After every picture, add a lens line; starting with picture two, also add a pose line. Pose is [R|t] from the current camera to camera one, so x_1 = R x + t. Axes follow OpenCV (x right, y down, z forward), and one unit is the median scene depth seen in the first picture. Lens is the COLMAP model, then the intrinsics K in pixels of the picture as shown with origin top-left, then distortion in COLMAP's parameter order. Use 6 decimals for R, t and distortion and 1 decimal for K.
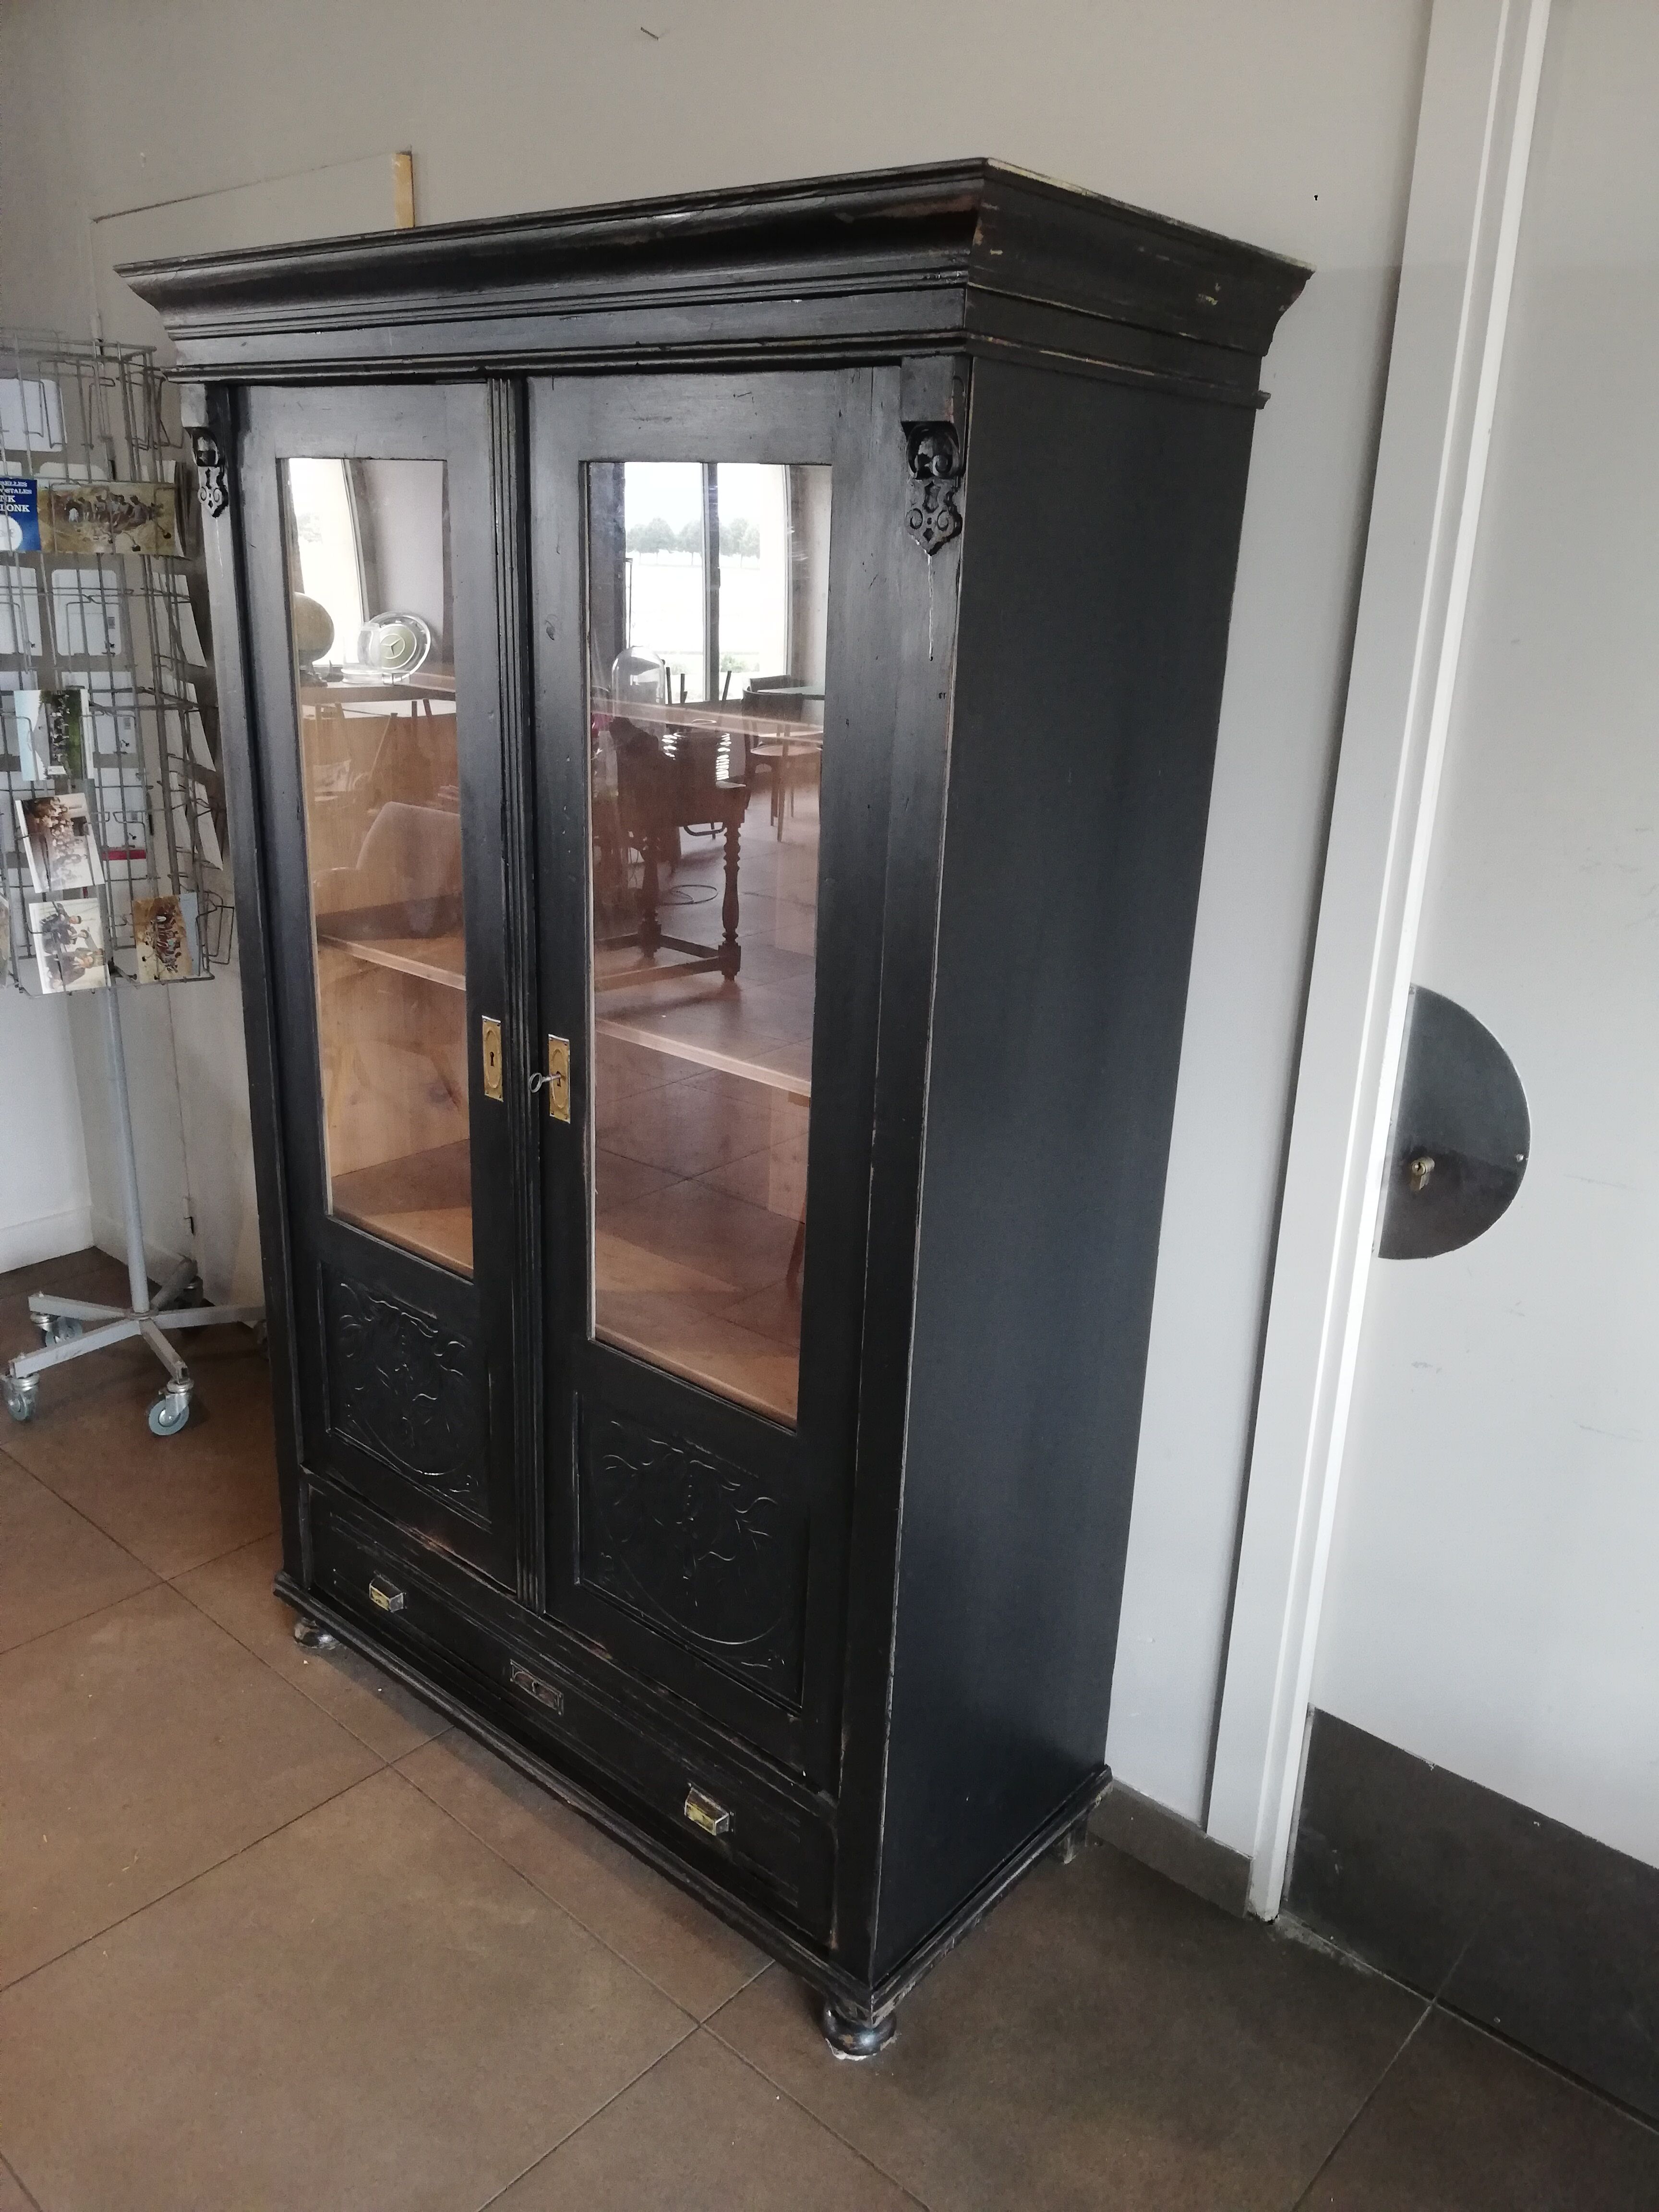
lens RADIAL K [[1674.2, 0, 826.8], [0, 1674.2, 1109.5], [0, 0, 1]] dist [0.030333, -0.046839]
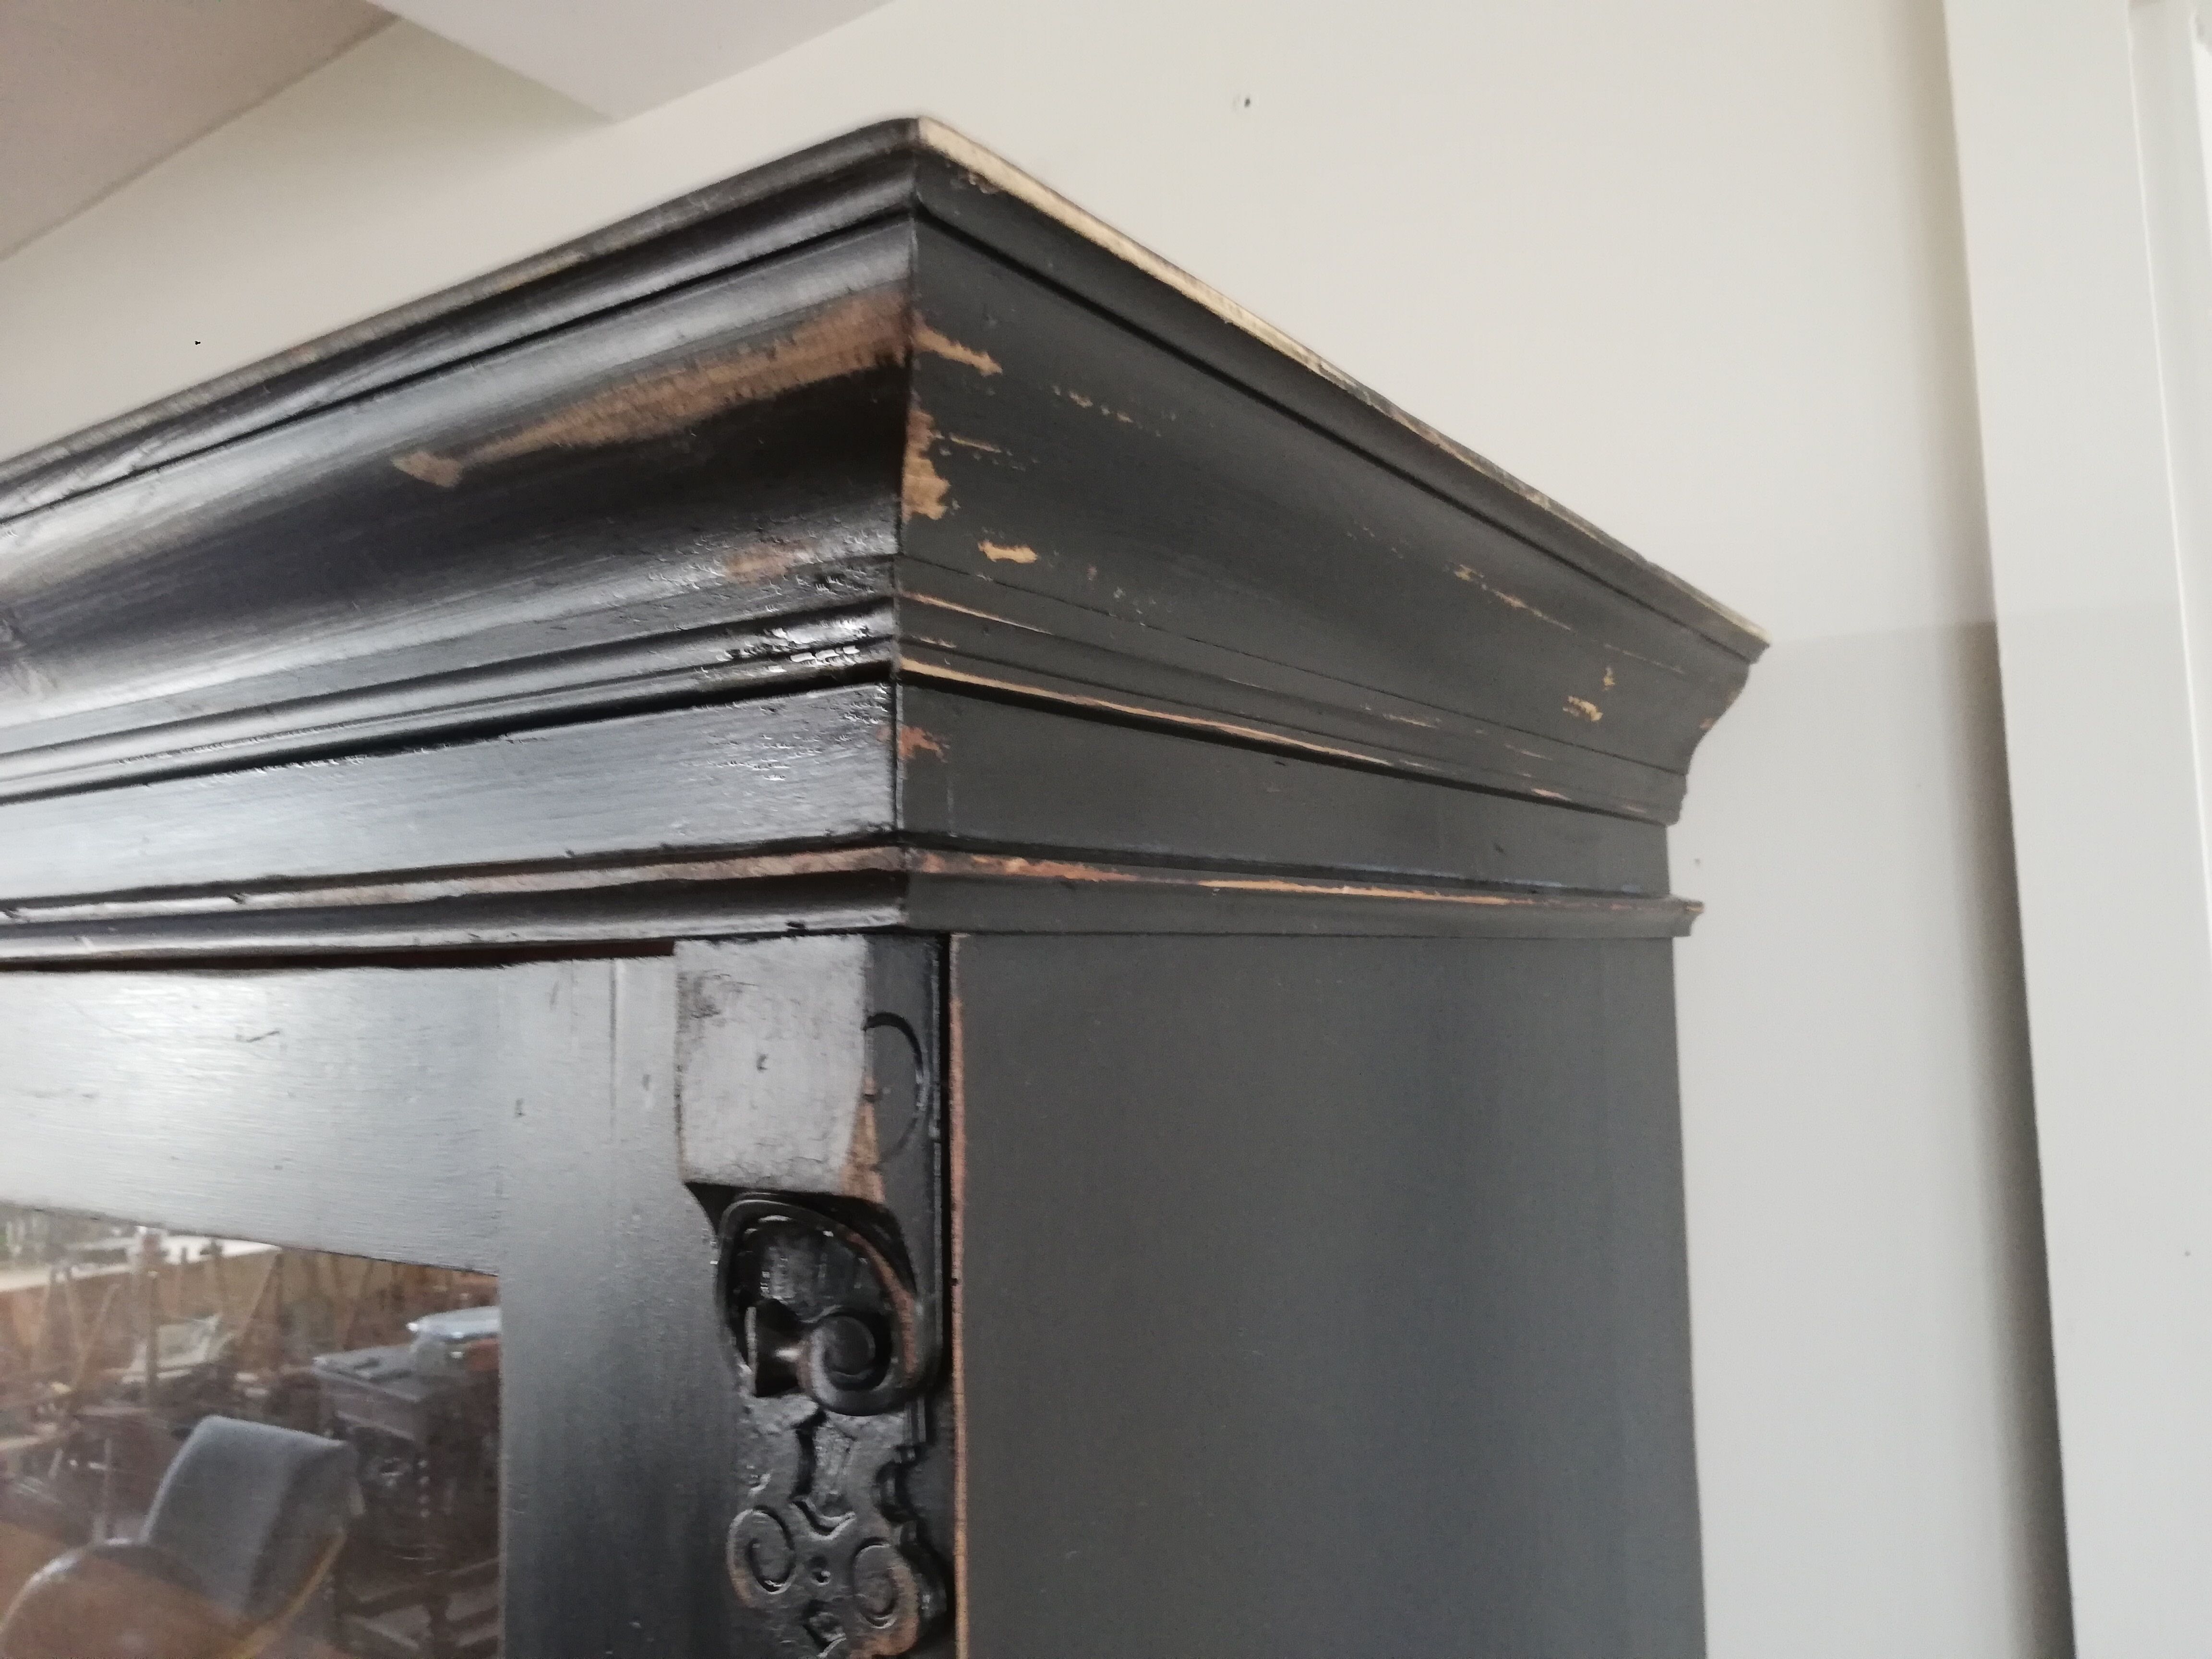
lens RADIAL K [[1674.2, 0, 1105.9], [0, 1674.2, 829.0], [0, 0, 1]] dist [0.030333, -0.046839]
pose [[0.992703, -0.051278, 0.109143, 0.081962], [0.089911, 0.917881, -0.386537, -0.357265], [-0.080360, 0.393530, 0.915793, 0.751971]]
